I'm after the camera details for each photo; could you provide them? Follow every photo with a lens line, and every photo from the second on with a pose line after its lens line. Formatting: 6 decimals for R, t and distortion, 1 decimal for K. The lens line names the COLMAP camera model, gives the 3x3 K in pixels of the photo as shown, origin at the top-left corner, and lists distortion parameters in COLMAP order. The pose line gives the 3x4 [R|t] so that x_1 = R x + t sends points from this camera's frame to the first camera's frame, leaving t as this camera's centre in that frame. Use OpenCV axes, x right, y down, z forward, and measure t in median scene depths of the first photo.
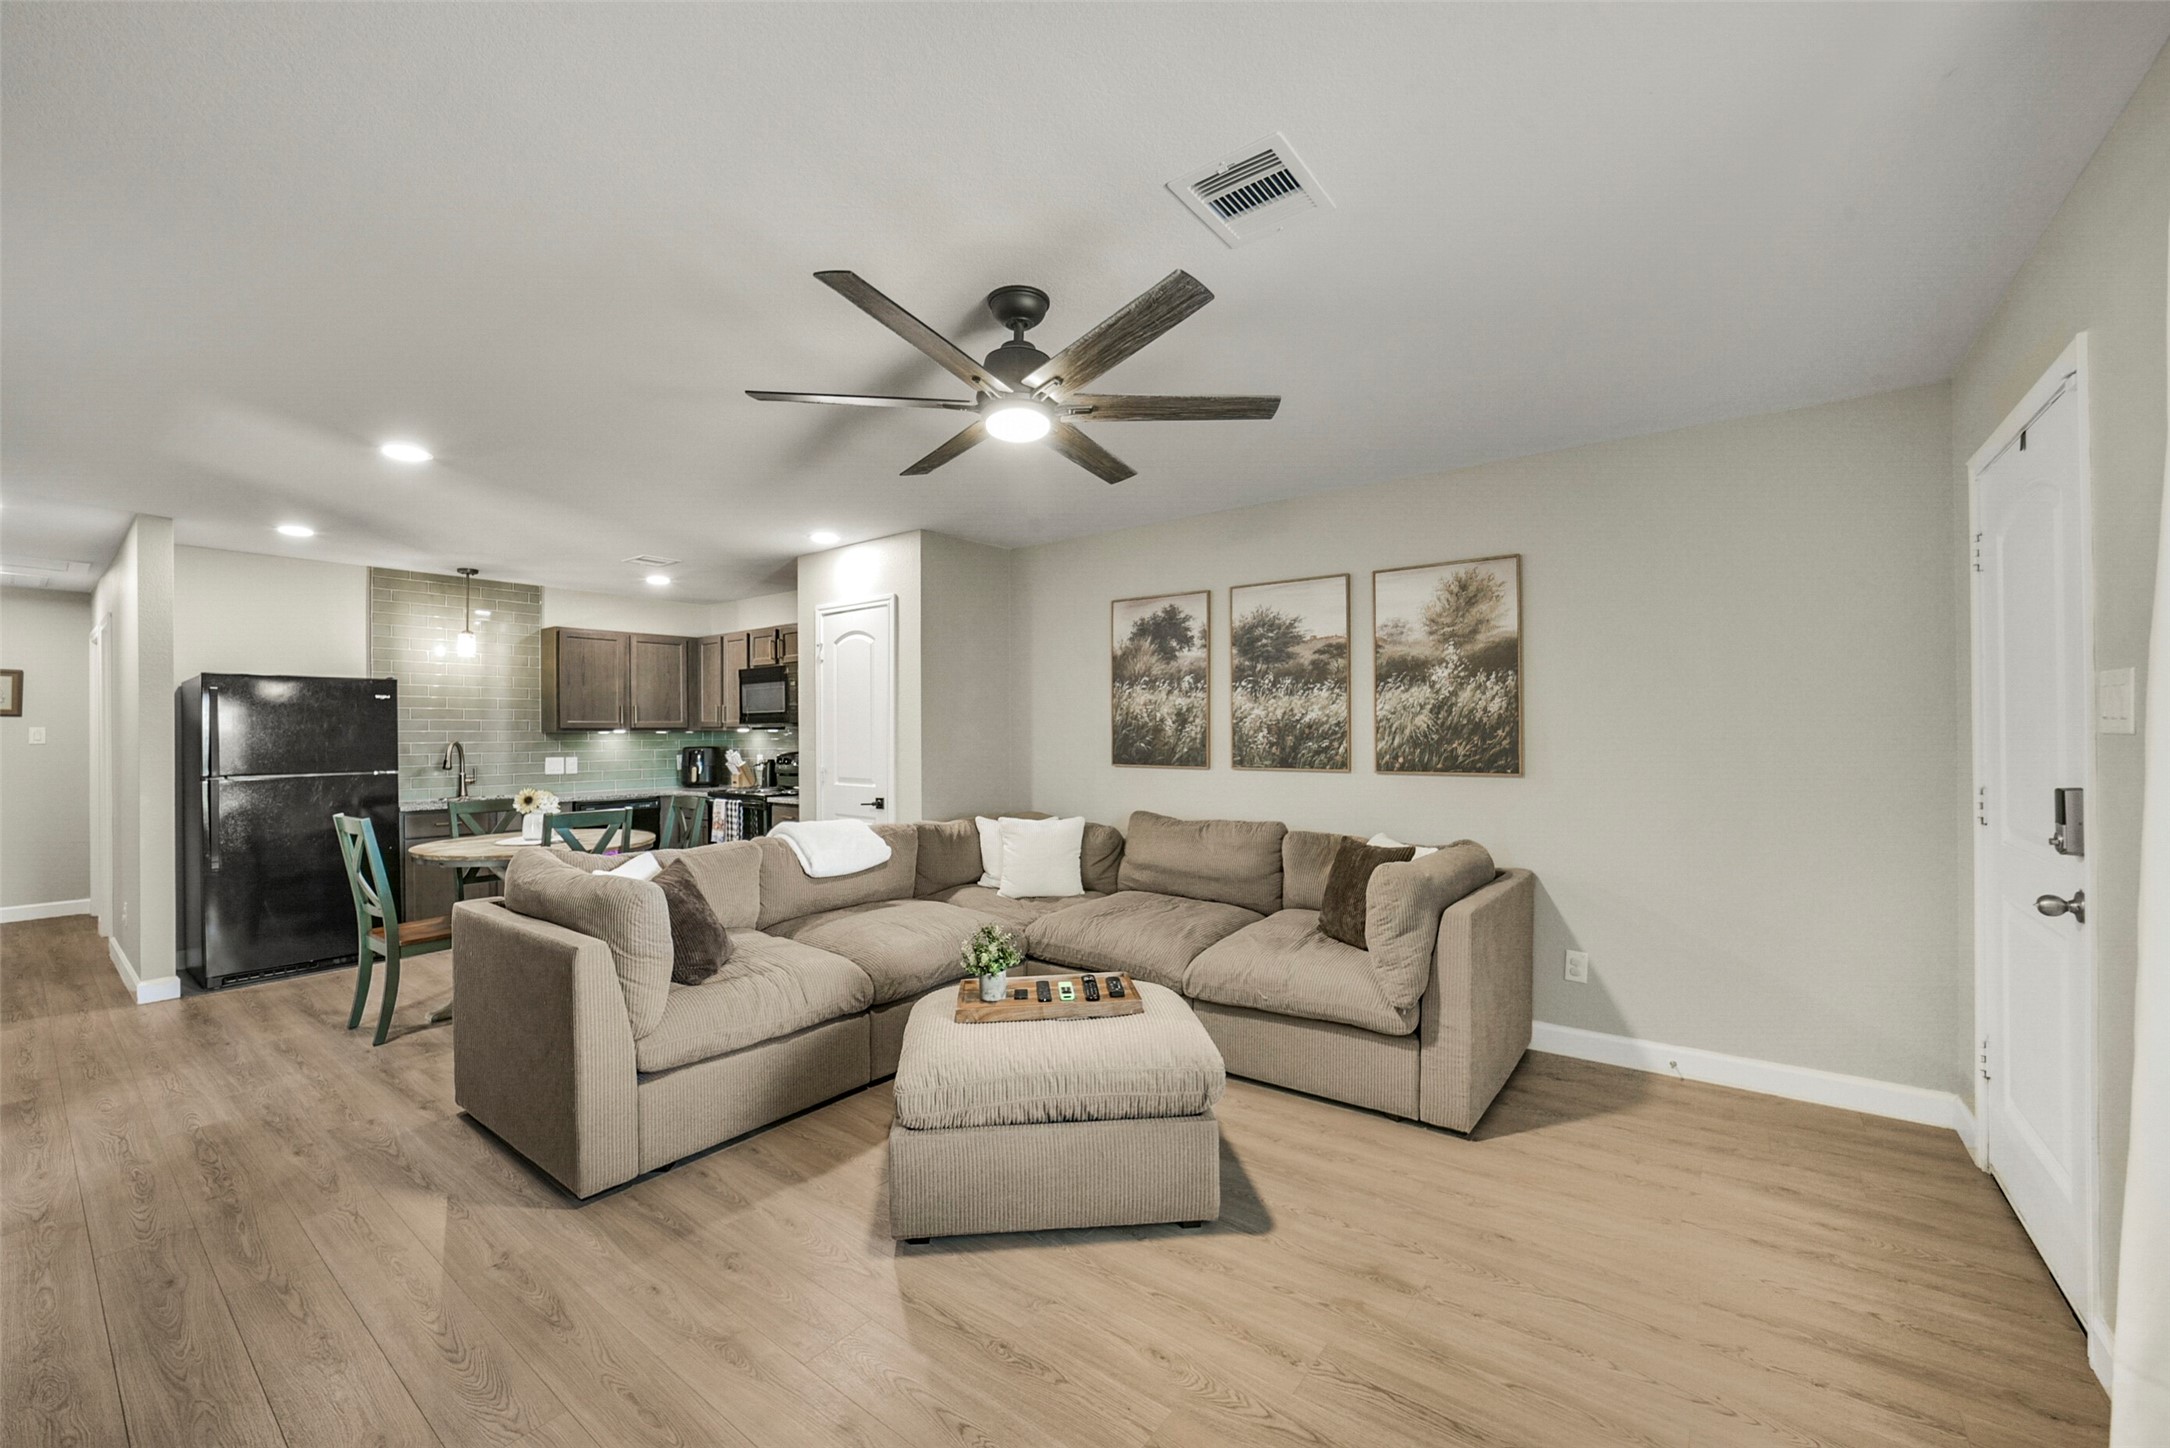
lens RADIAL K [[857.6, 0, 1090.9], [0, 857.6, 735.8], [0, 0, 1]] dist [-0.036312, 0.009984]
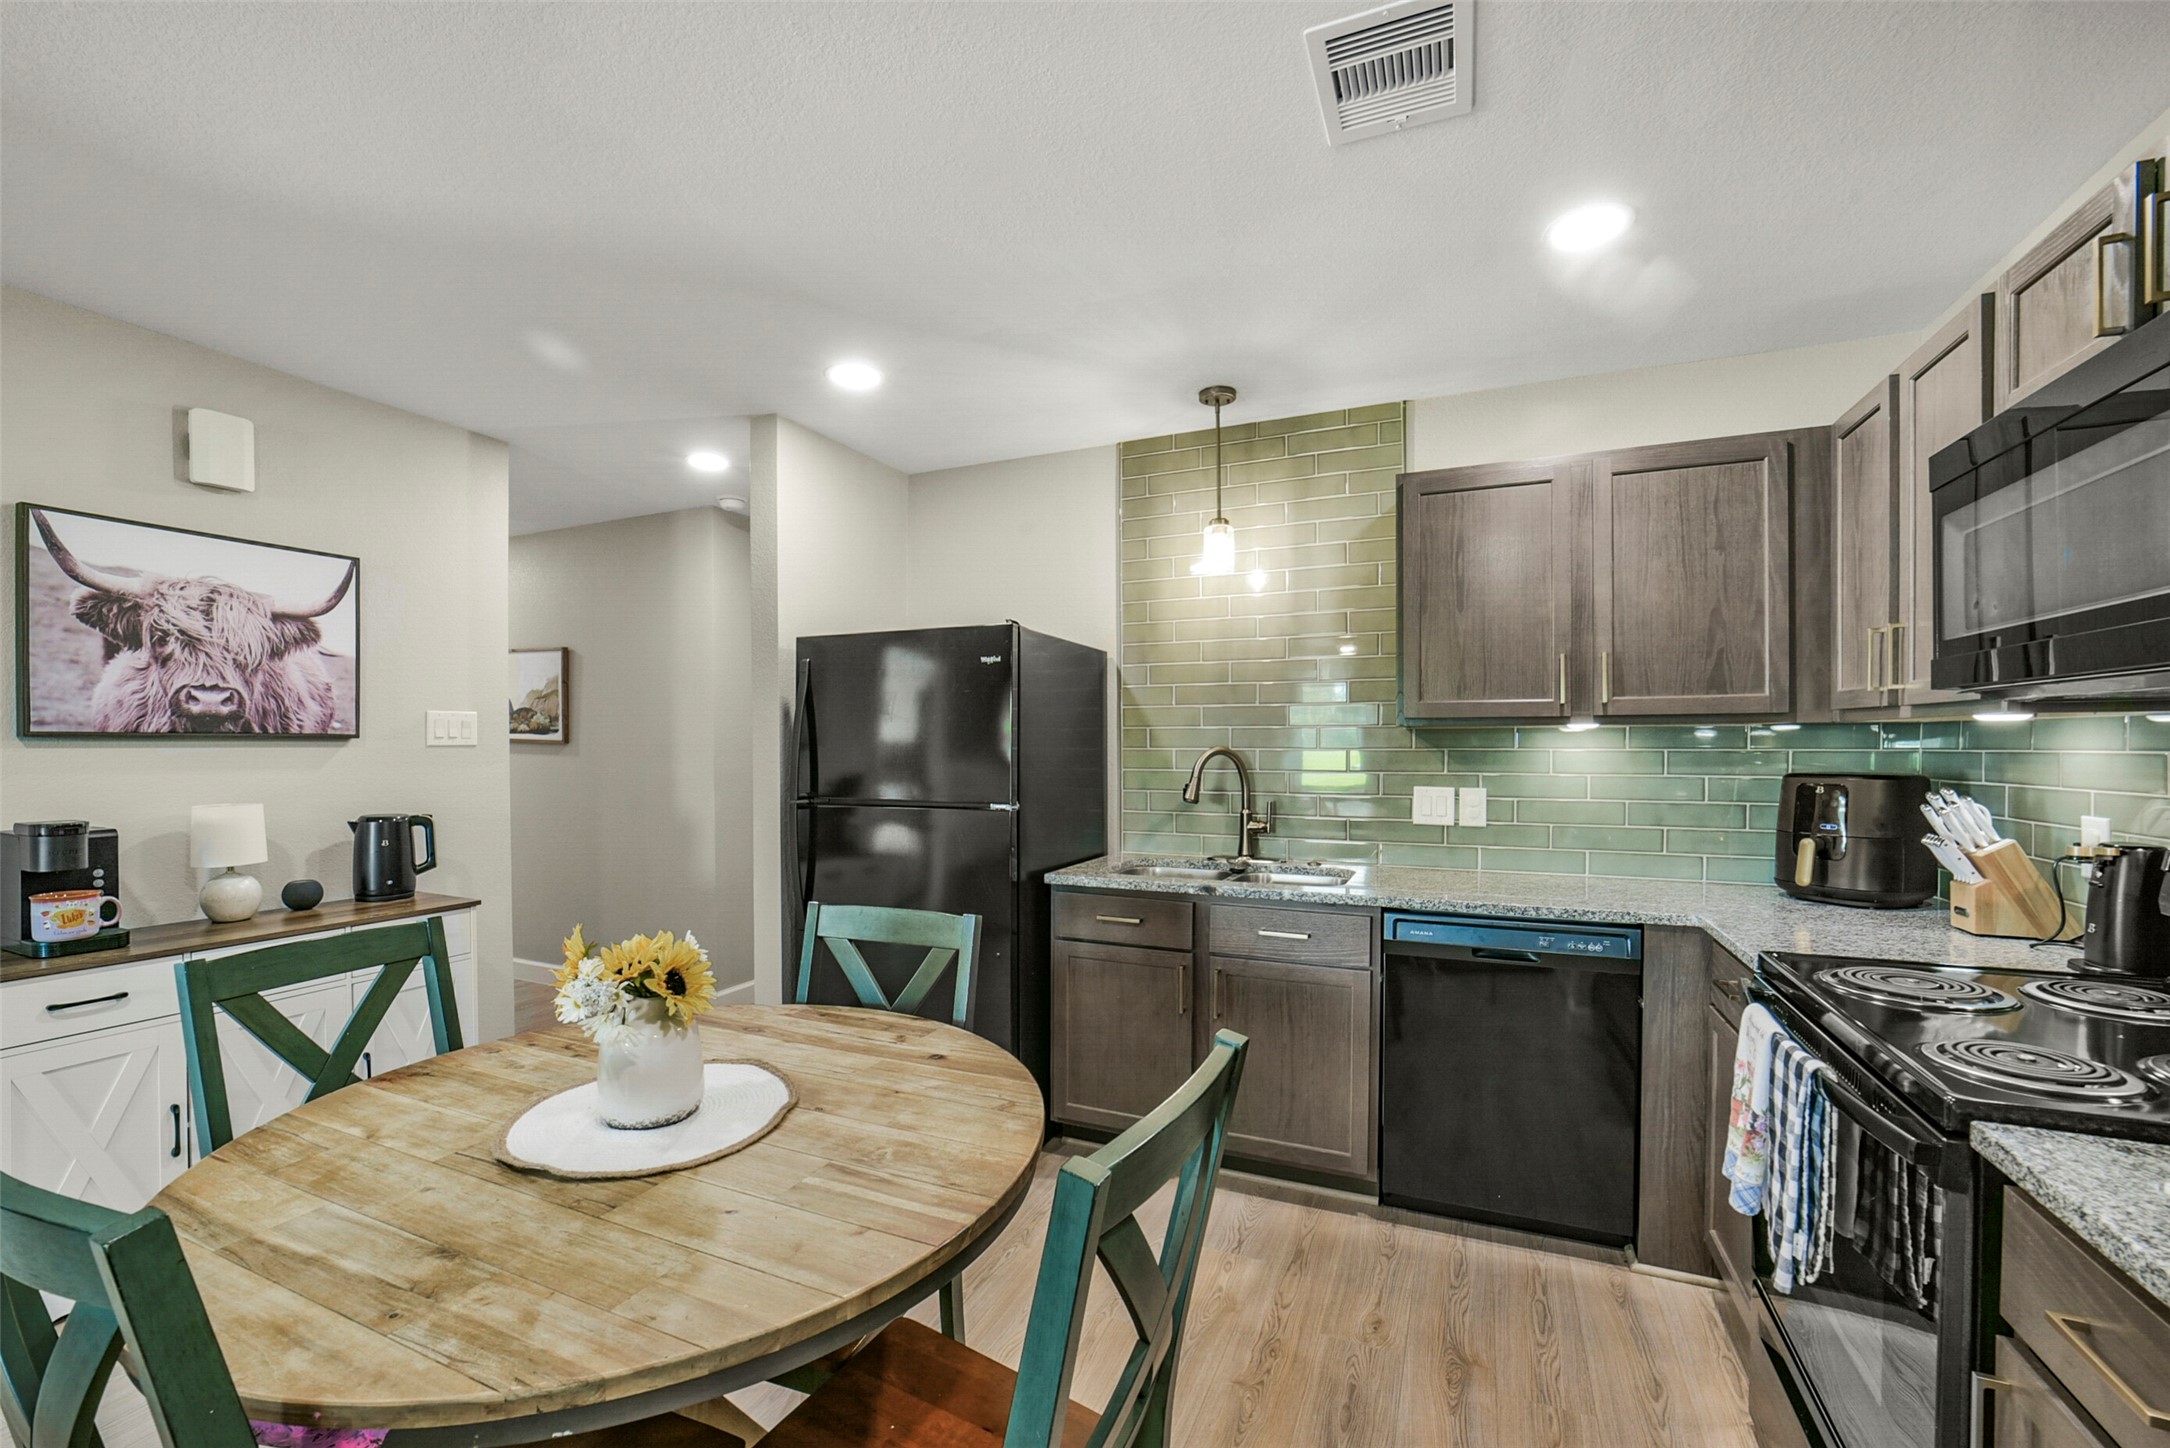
lens RADIAL K [[880.2, 0, 1076.8], [0, 880.2, 750.5], [0, 0, 1]] dist [-0.046435, 0.011317]
pose [[0.229484, 0.017108, -0.973162, -0.340597], [-0.004617, 0.999853, 0.016489, 0.000523], [0.973301, 0.000709, 0.229530, 1.026205]]
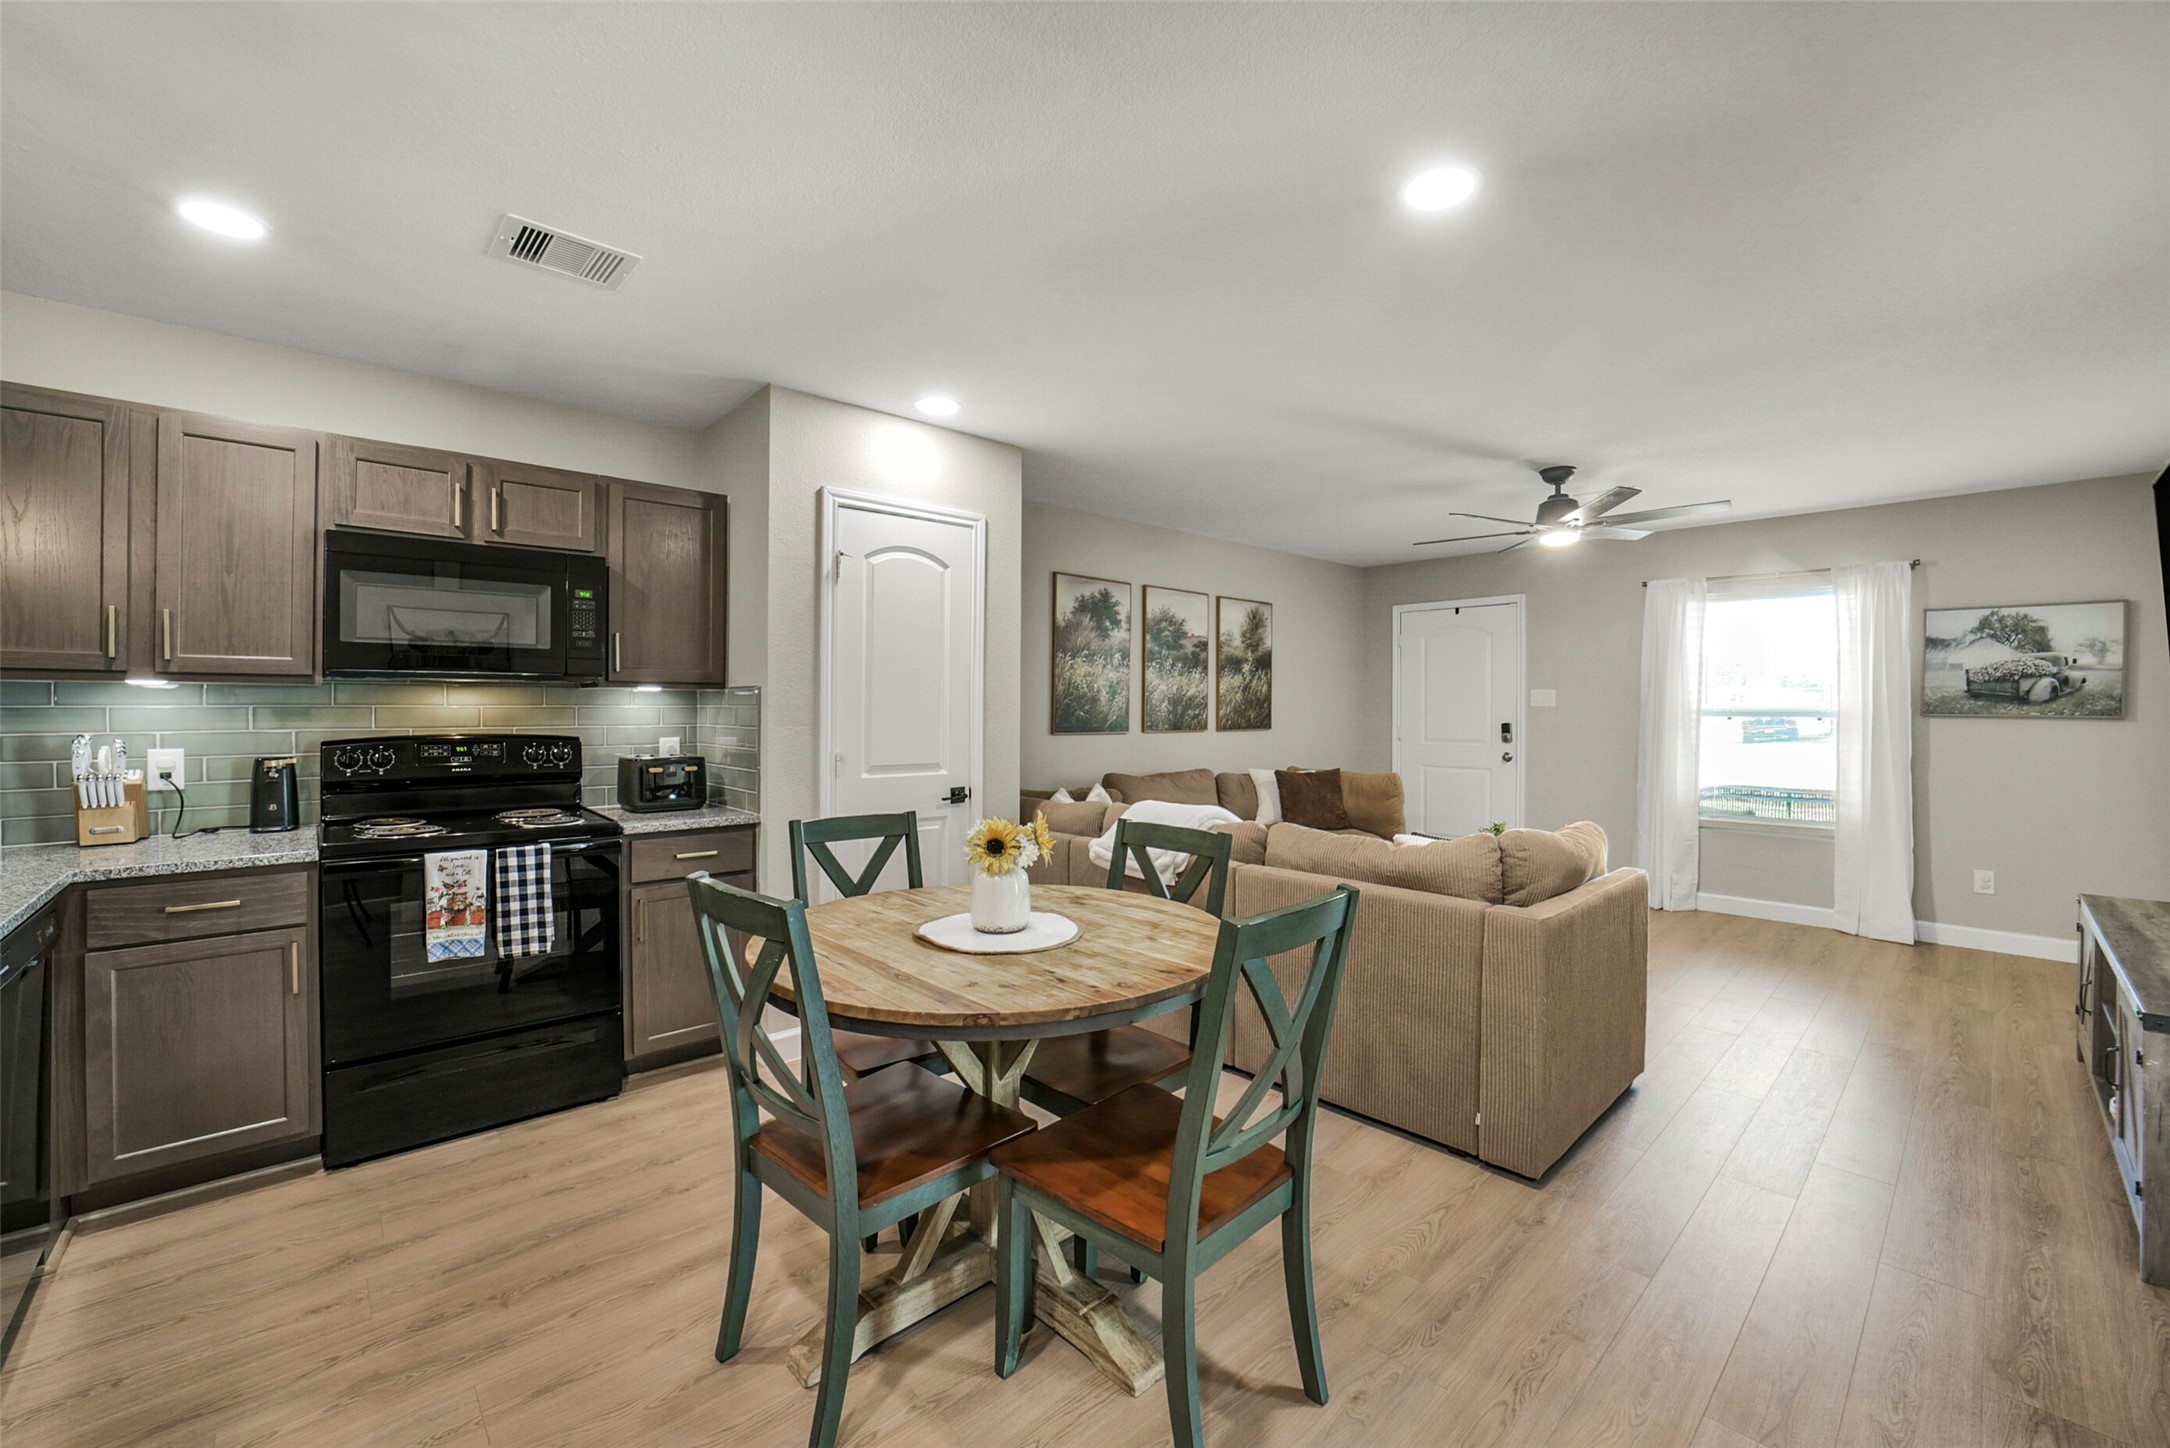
lens RADIAL K [[871.6, 0, 1089.4], [0, 871.6, 706.2], [0, 0, 1]] dist [-0.040436, 0.009973]
pose [[0.173717, 0.005832, 0.984778, -1.056190], [-0.001479, 0.999983, -0.005661, 0.007802], [-0.984794, -0.000473, 0.173723, 0.839243]]
